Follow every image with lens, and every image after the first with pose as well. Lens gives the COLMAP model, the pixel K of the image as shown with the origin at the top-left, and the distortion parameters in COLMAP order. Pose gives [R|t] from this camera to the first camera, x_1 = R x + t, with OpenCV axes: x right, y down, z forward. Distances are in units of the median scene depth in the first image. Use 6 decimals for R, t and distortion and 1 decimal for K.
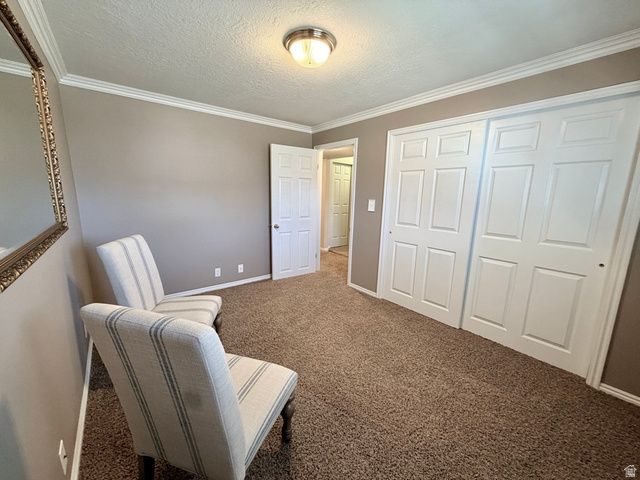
lens RADIAL K [[254.0, 0, 318.1], [0, 254.0, 239.7], [0, 0, 1]] dist [-0.001784, -0.000250]
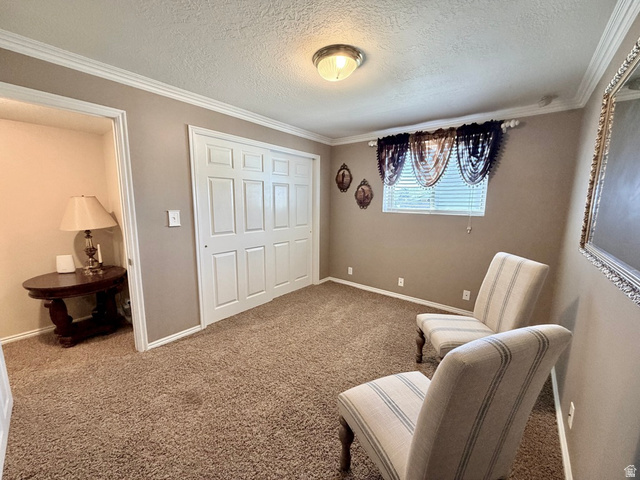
lens RADIAL K [[254.0, 0, 319.2], [0, 254.0, 239.5], [0, 0, 1]] dist [-0.001784, -0.000250]
pose [[-0.214734, -0.168542, 0.962020, -0.672179], [0.165430, 0.964489, 0.205900, -0.177784], [-0.962560, 0.203360, -0.179227, 0.842368]]
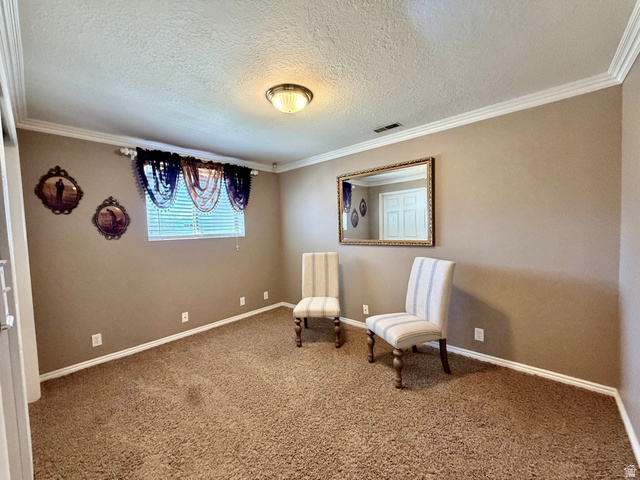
lens RADIAL K [[254.0, 0, 321.4], [0, 254.0, 239.9], [0, 0, 1]] dist [-0.001784, -0.000250]
pose [[-0.984528, 0.013623, -0.174696, 0.023935], [-0.027625, 0.972439, 0.231516, -0.252544], [0.173035, 0.232760, -0.957017, 1.363345]]
